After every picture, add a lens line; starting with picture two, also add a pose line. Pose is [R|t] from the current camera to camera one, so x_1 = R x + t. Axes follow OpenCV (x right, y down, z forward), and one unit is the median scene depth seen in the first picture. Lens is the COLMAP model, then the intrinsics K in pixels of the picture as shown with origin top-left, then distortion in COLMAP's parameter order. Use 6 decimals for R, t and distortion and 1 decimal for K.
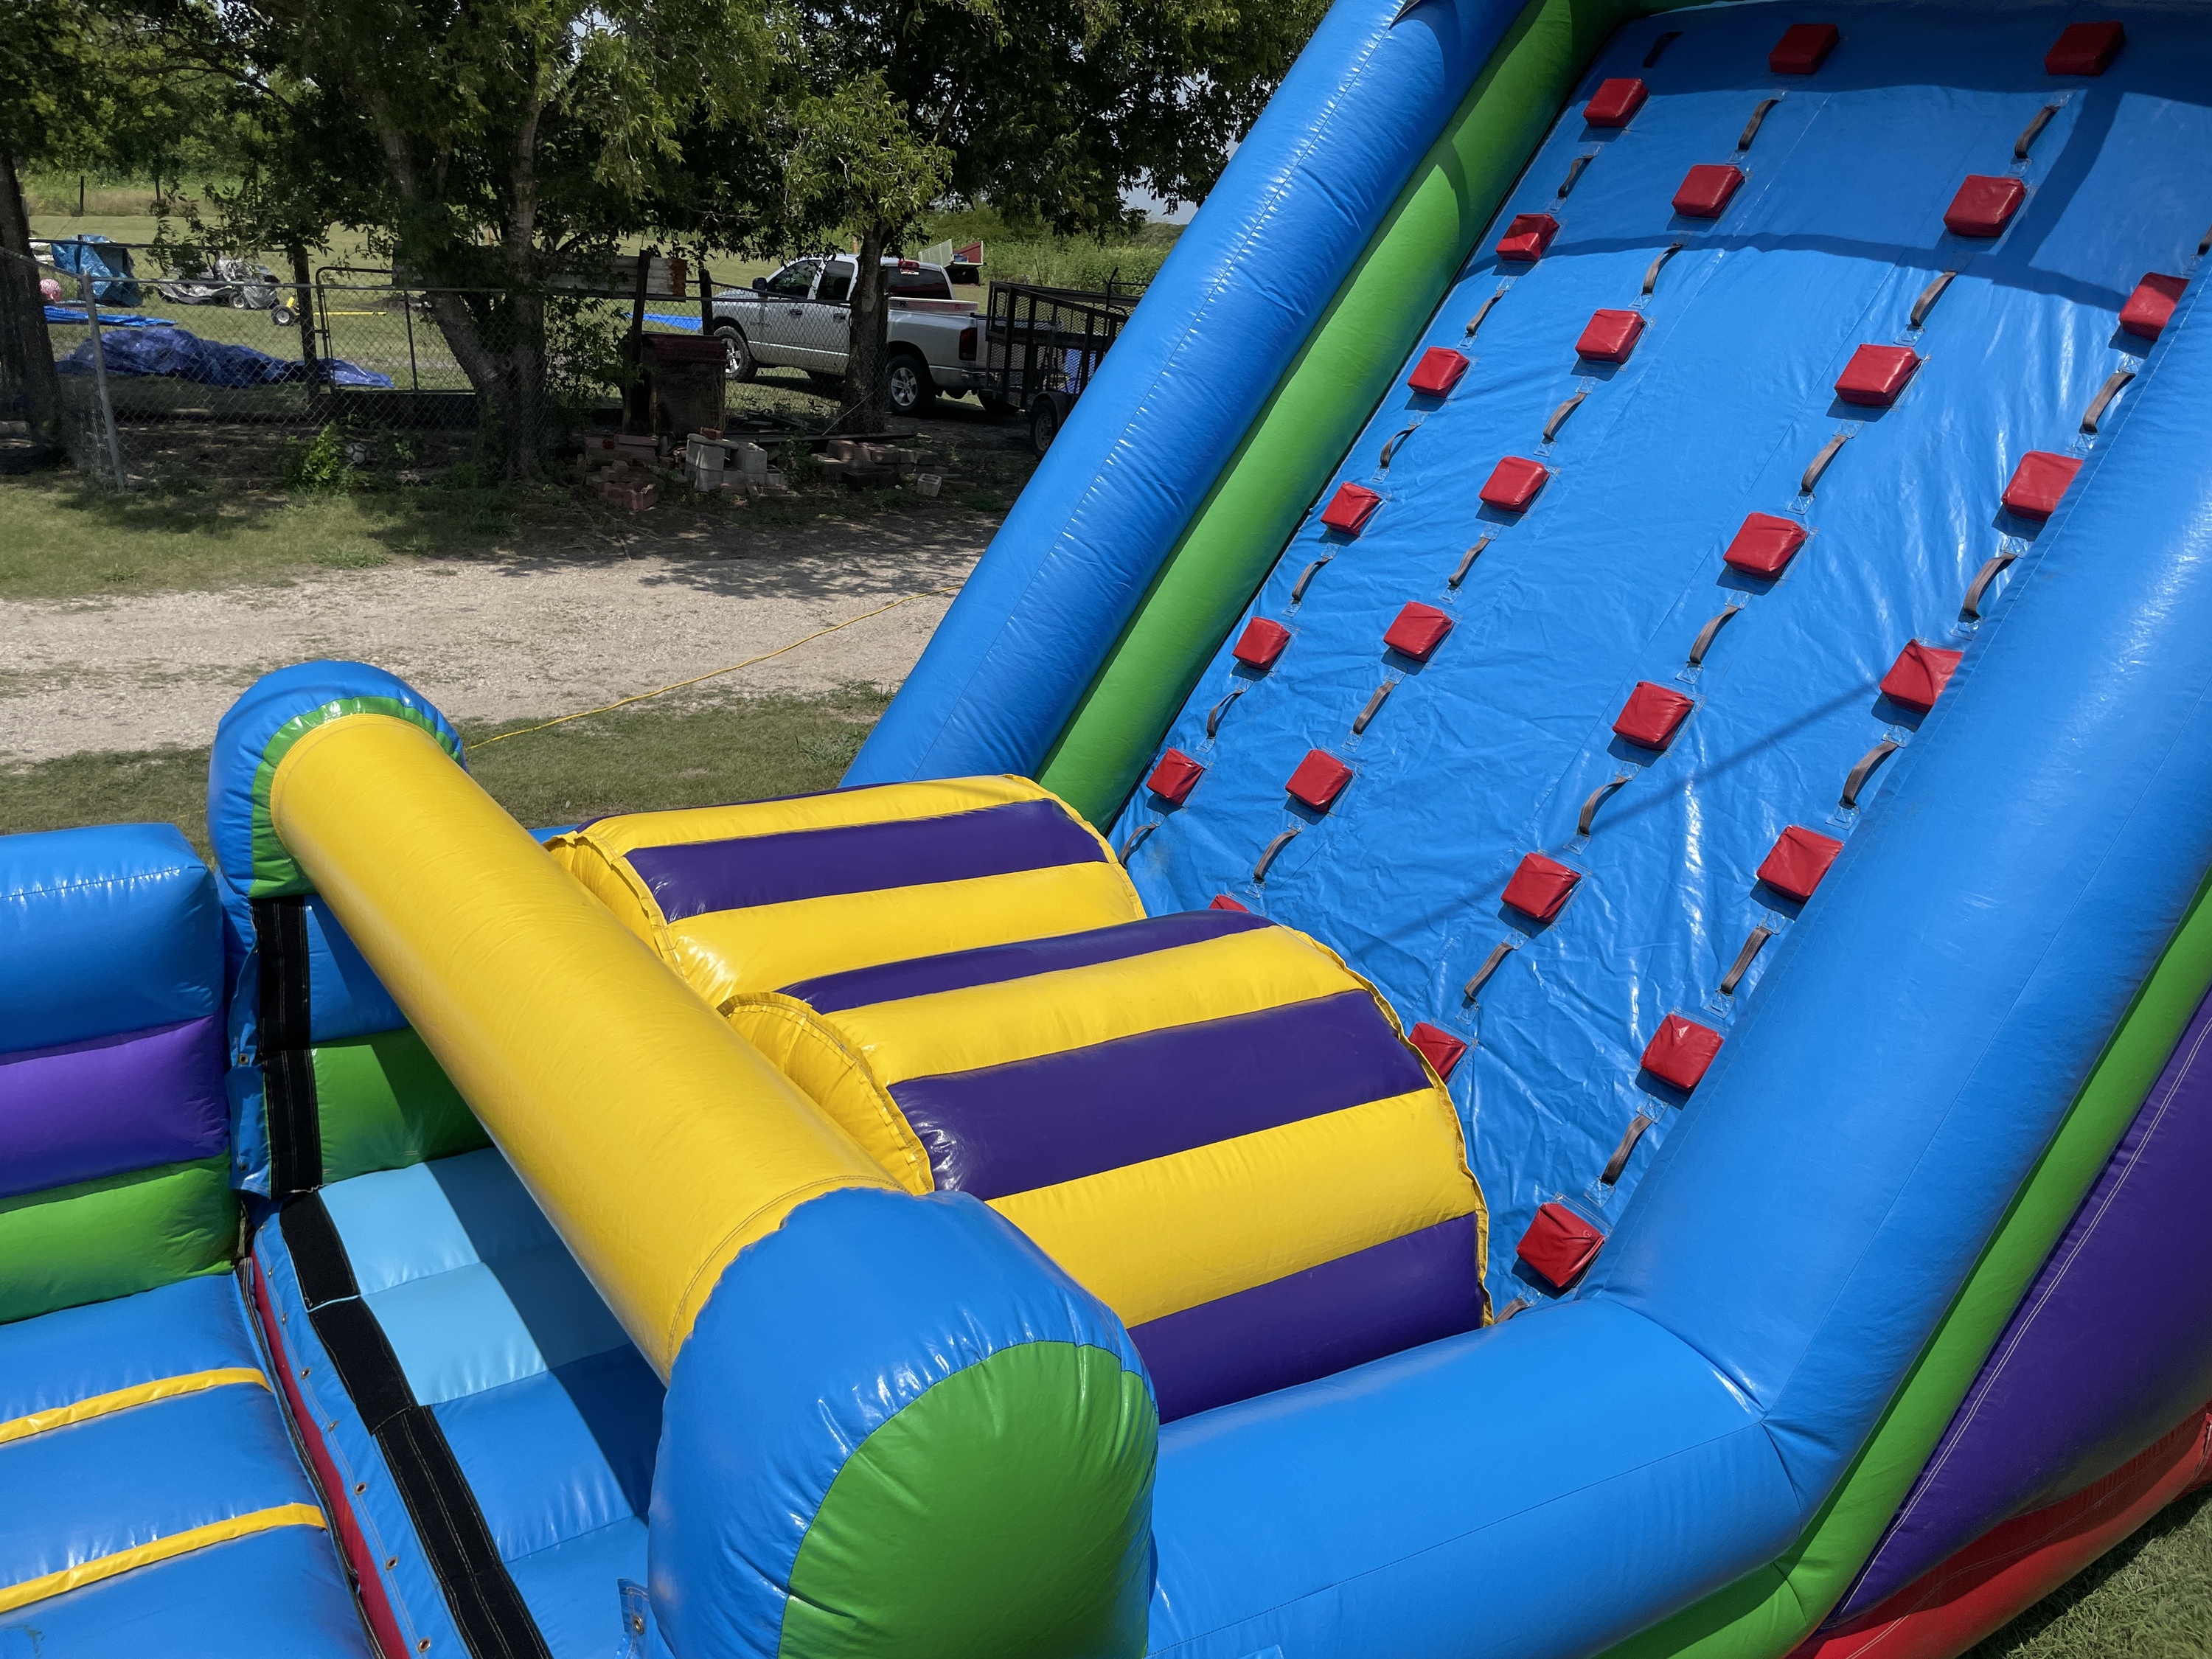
lens RADIAL K [[1689.1, 0, 1122.2], [0, 1689.1, 826.7], [0, 0, 1]] dist [0.098924, -0.155231]
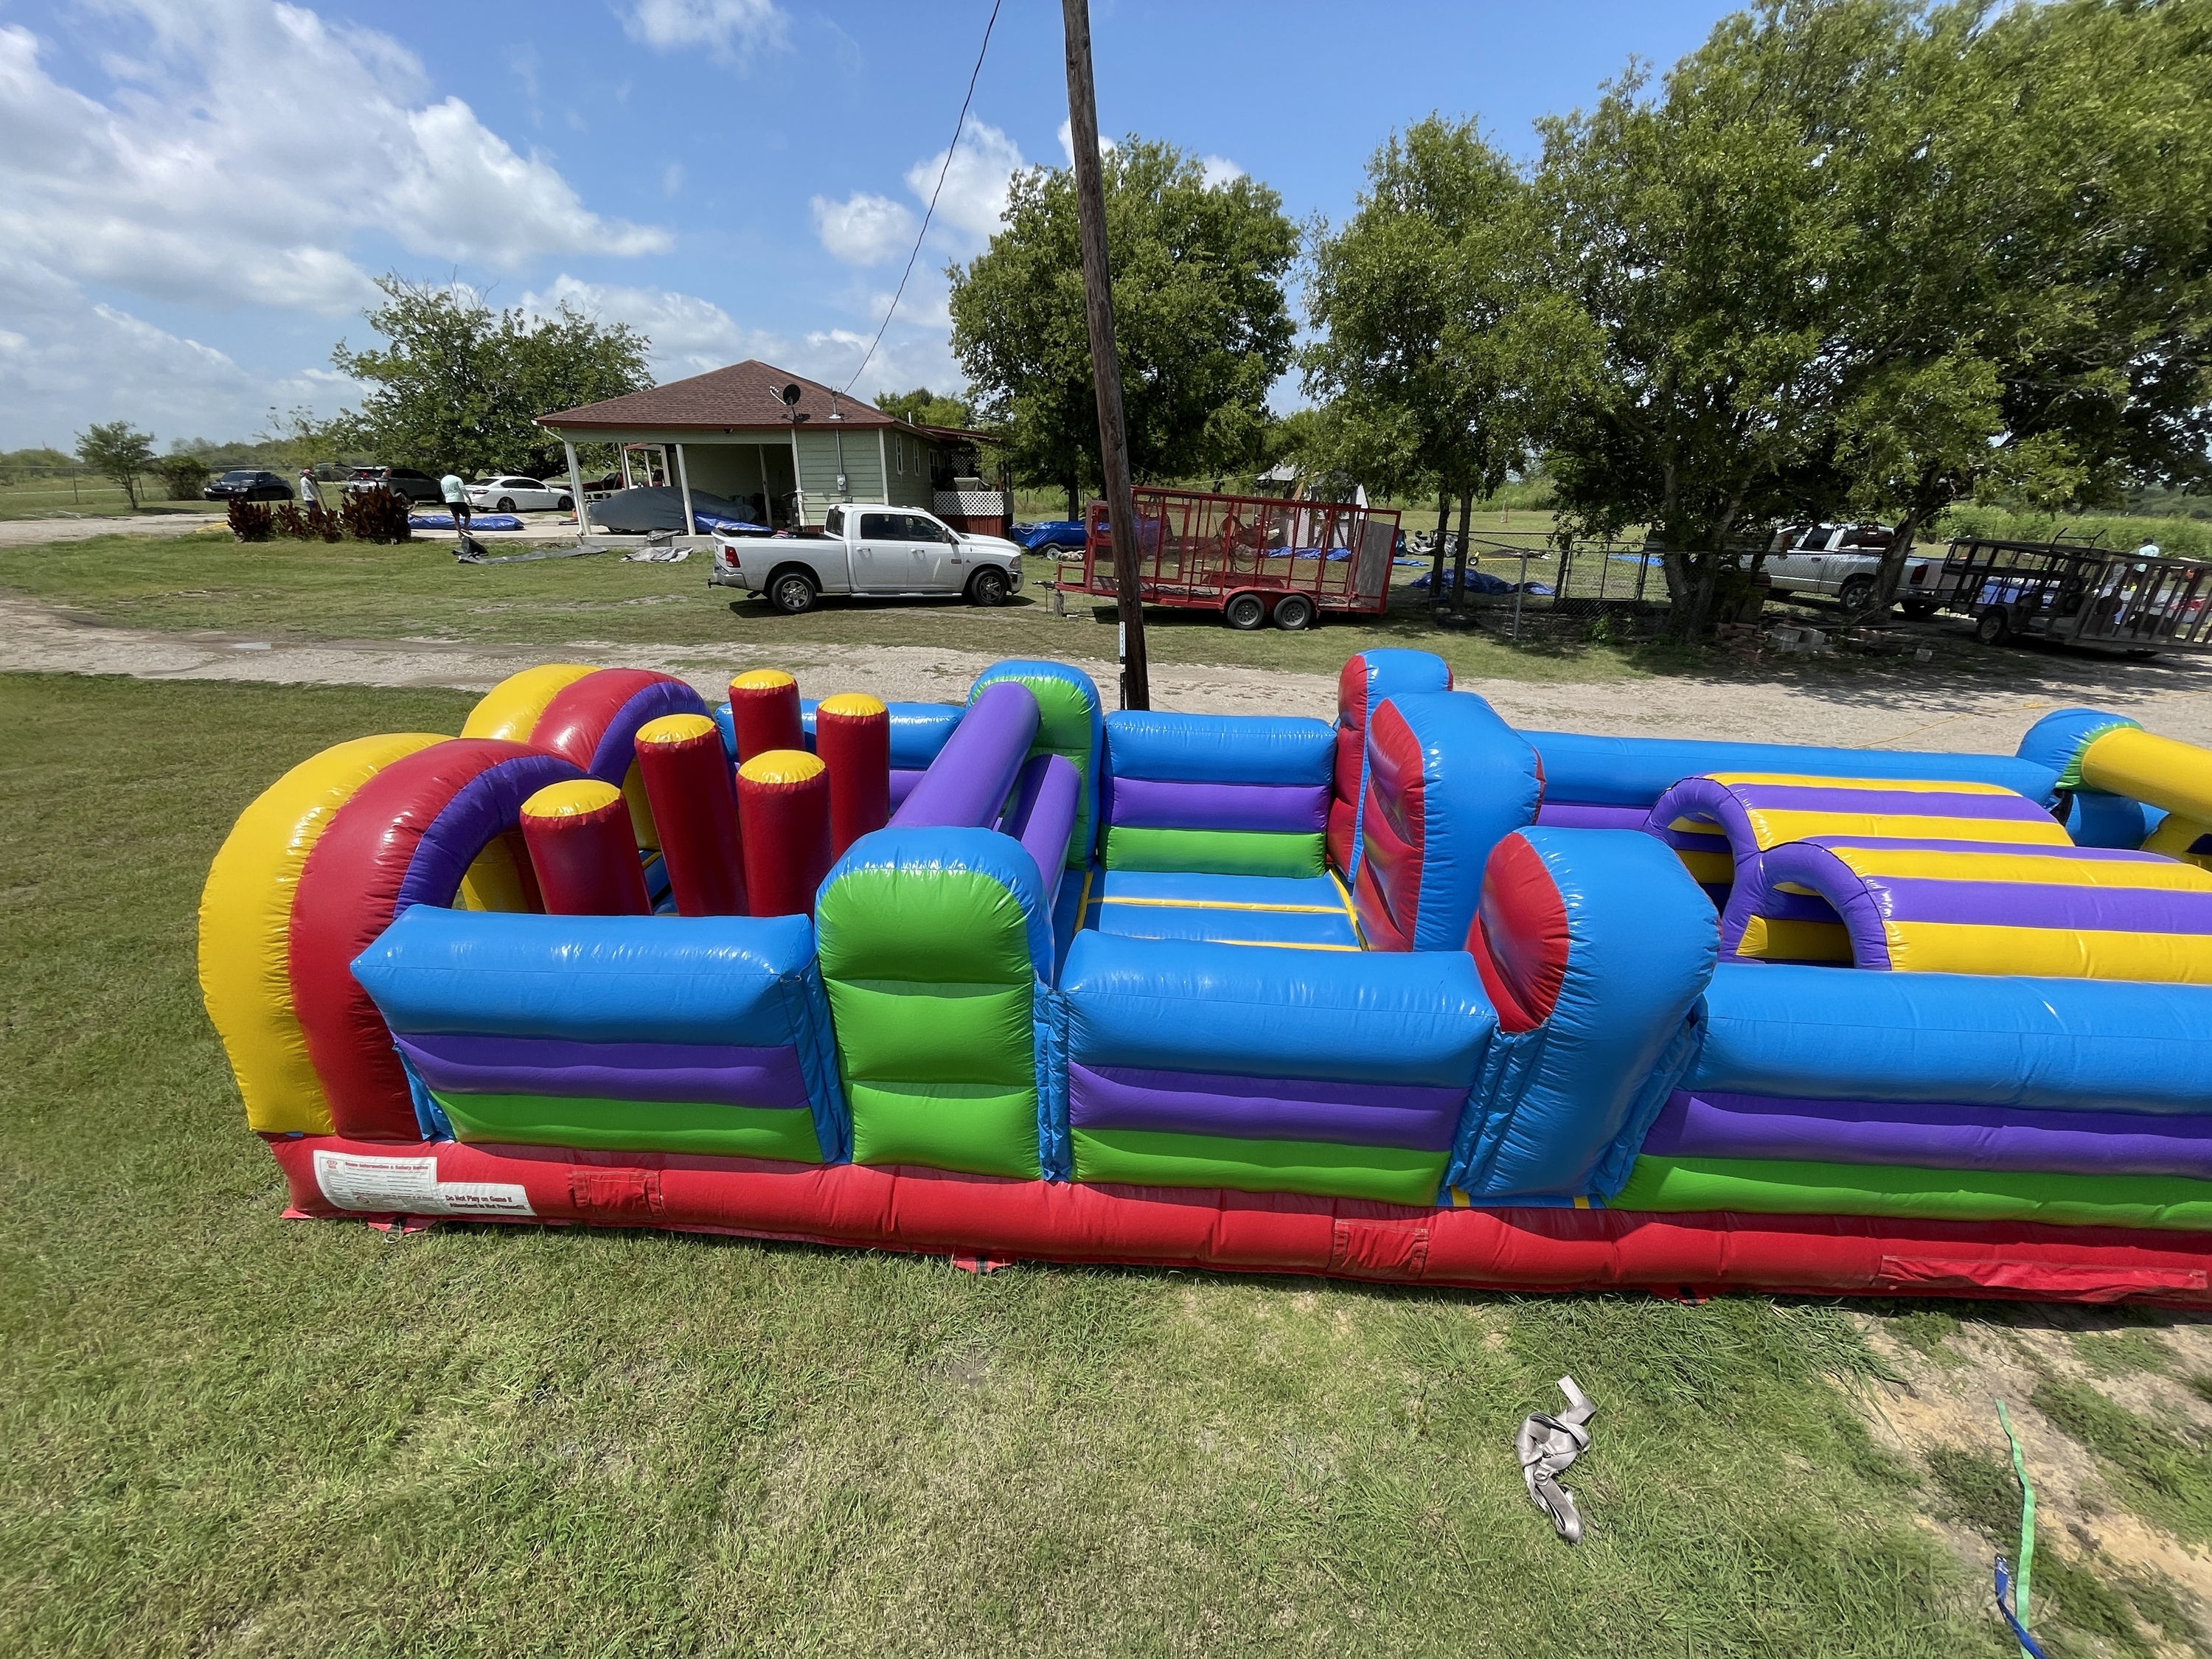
lens RADIAL K [[906.3, 0, 1106.0], [0, 906.3, 829.5], [0, 0, 1]] dist [0.001980, -0.000548]
pose [[0.784349, 0.173572, -0.595541, -0.651887], [-0.170817, 0.983373, 0.061635, 0.223901], [0.596337, 0.053386, 0.800957, -0.888990]]
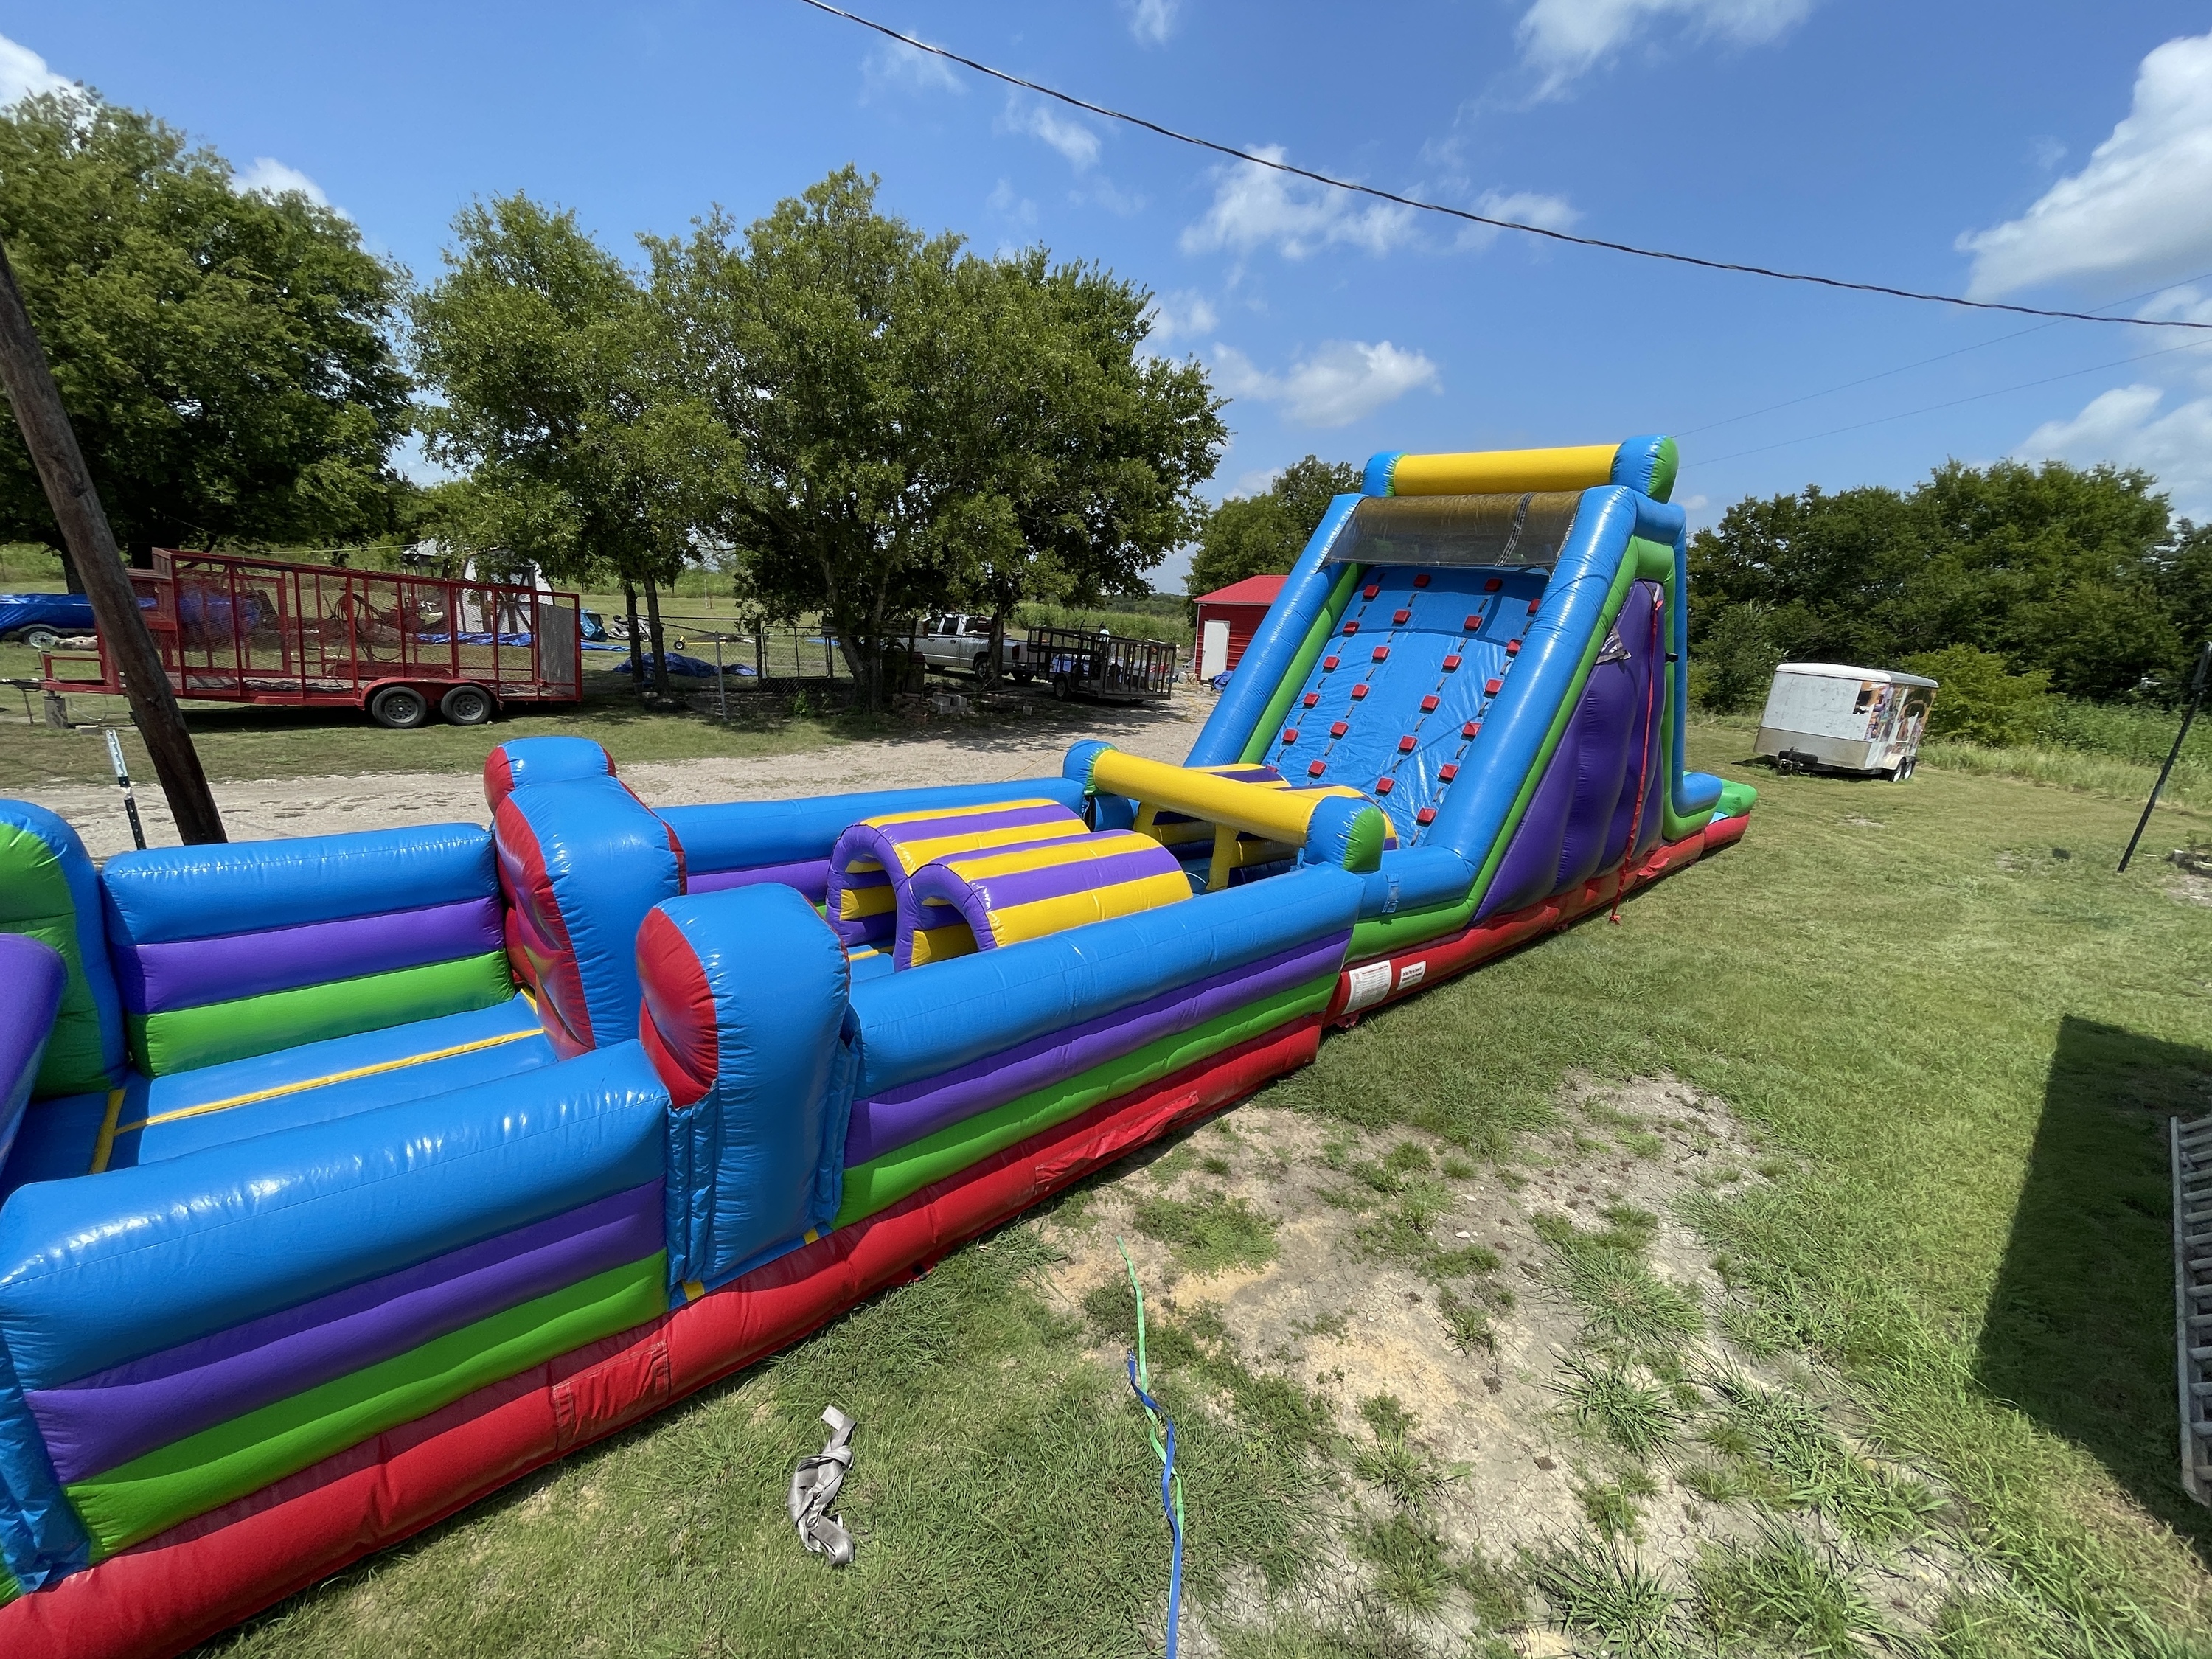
lens RADIAL K [[898.2, 0, 1106.0], [0, 898.2, 829.5], [0, 0, 1]] dist [-0.002381, 0.000480]
pose [[0.992279, -0.035968, 0.118698, -0.560305], [0.044986, 0.996229, -0.074187, 0.222794], [-0.115582, 0.078954, 0.990155, -0.868542]]
